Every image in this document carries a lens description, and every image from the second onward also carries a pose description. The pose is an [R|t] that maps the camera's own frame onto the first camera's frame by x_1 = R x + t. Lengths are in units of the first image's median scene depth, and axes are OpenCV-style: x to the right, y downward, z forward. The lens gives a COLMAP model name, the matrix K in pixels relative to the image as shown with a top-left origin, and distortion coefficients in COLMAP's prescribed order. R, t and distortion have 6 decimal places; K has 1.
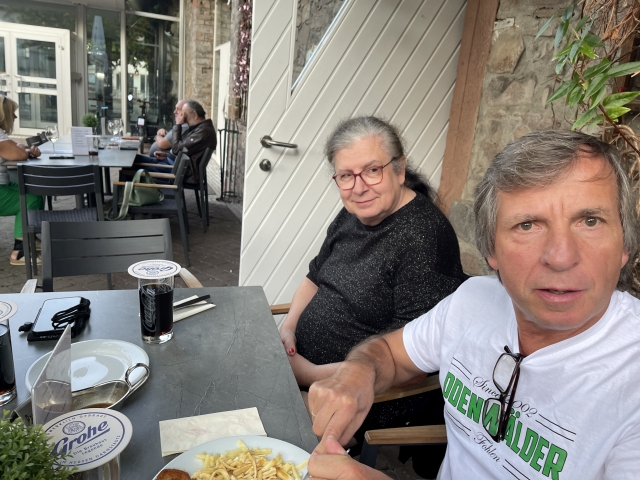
lens RADIAL K [[481.5, 0, 321.1], [0, 481.5, 244.1], [0, 0, 1]] dist [0.075390, -0.106319]
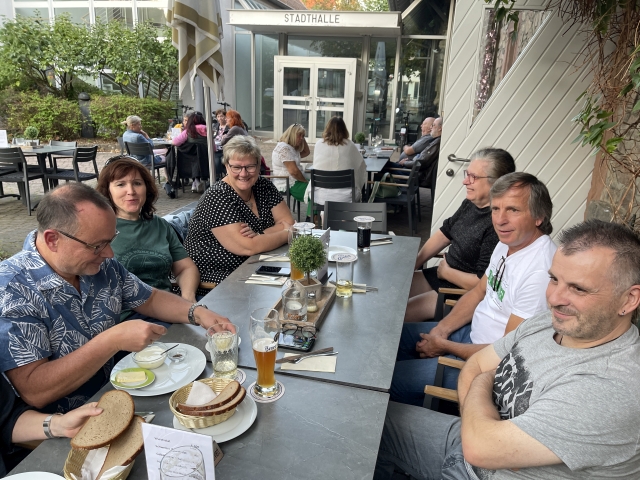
lens RADIAL K [[486.0, 0, 326.6], [0, 486.0, 239.0], [0, 0, 1]] dist [0.047517, -0.072418]
pose [[0.868918, 0.081017, -0.488281, 0.109613], [-0.086520, 0.996186, 0.011326, 0.022825], [0.487336, 0.032405, 0.872613, -0.191286]]
